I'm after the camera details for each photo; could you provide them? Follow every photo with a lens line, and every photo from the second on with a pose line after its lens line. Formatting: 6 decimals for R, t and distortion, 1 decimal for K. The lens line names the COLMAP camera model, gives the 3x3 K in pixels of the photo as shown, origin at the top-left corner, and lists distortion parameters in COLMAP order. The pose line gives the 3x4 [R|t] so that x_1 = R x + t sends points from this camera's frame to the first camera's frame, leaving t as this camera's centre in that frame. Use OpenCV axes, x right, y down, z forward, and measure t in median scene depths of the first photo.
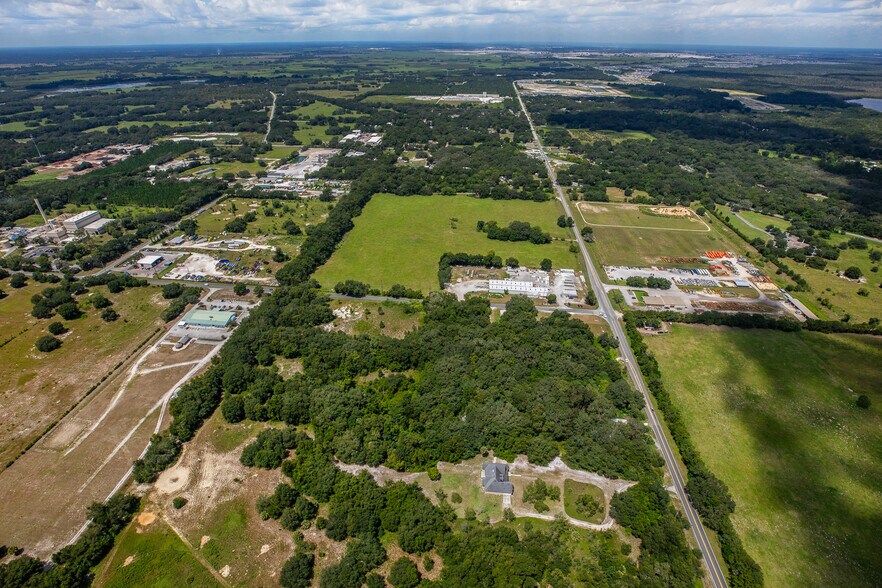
lens RADIAL K [[424.6, 0, 437.9], [0, 424.6, 296.5], [0, 0, 1]] dist [-0.042889, 0.012999]
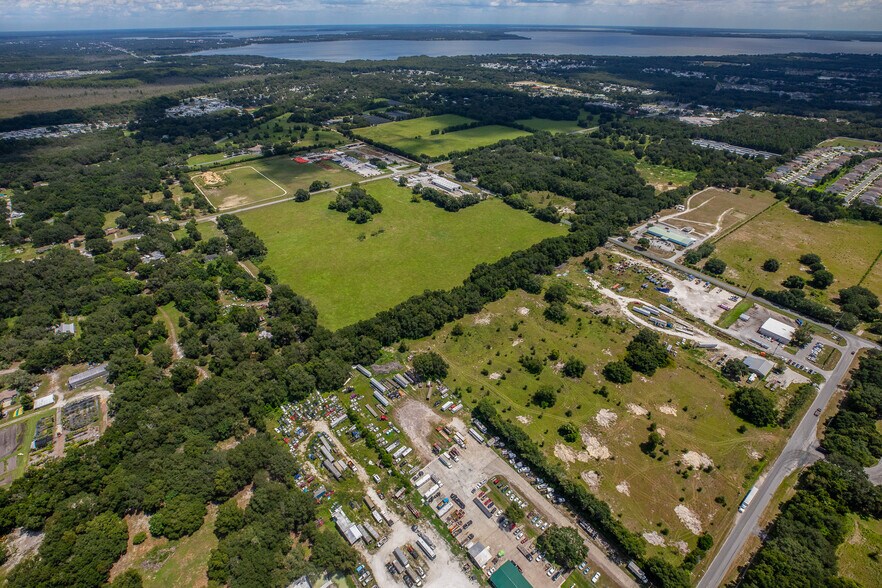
lens RADIAL K [[413.8, 0, 437.5], [0, 413.8, 294.7], [0, 0, 1]] dist [-0.042447, 0.012692]
pose [[-0.703289, -0.399039, 0.588348, -0.622267], [0.376309, 0.493185, 0.784321, -0.765834], [-0.603139, 0.773005, -0.196690, 1.316829]]
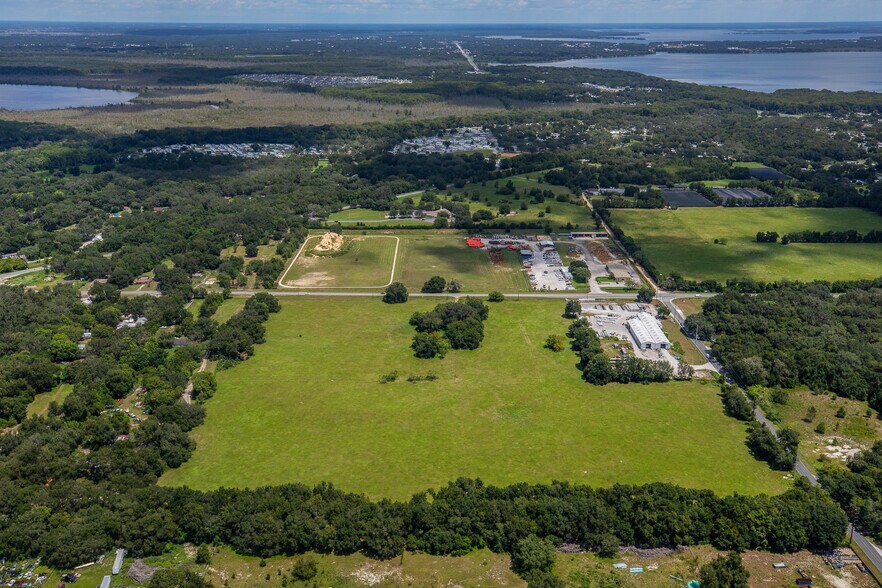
lens RADIAL K [[816.1, 0, 441.0], [0, 816.1, 294.0], [0, 0, 1]] dist [0.041247, 0.003381]
pose [[-0.116350, -0.320766, 0.939985, -0.849970], [0.524673, 0.783732, 0.332388, -0.579143], [-0.843315, 0.531858, 0.077110, 0.969047]]
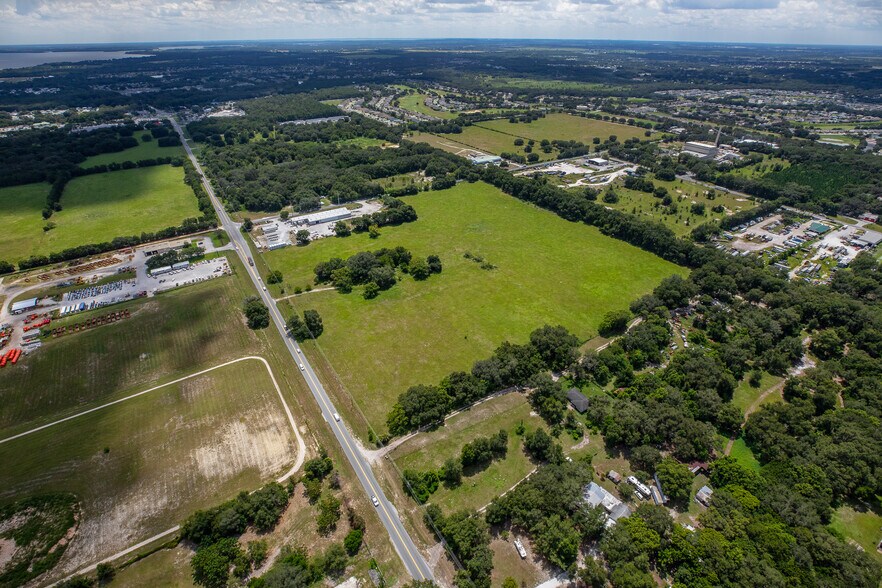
lens RADIAL K [[419.4, 0, 439.1], [0, 419.4, 295.4], [0, 0, 1]] dist [-0.043258, 0.012966]
pose [[-0.776993, 0.334696, -0.533160, 0.476515], [-0.335190, 0.496935, 0.800440, -0.692083], [0.532850, 0.800646, -0.273928, 1.327512]]
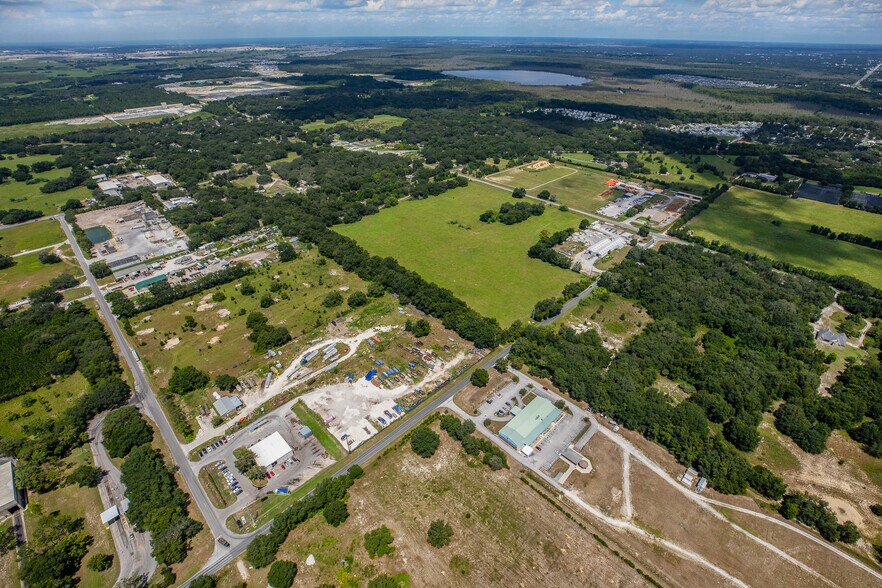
lens RADIAL K [[413.8, 0, 437.5], [0, 413.8, 294.7], [0, 0, 1]] dist [-0.042447, 0.012692]
pose [[0.628371, -0.422719, 0.653038, -0.760992], [0.411145, 0.893113, 0.182508, -0.253312], [-0.660386, 0.153810, 0.735005, 0.417006]]
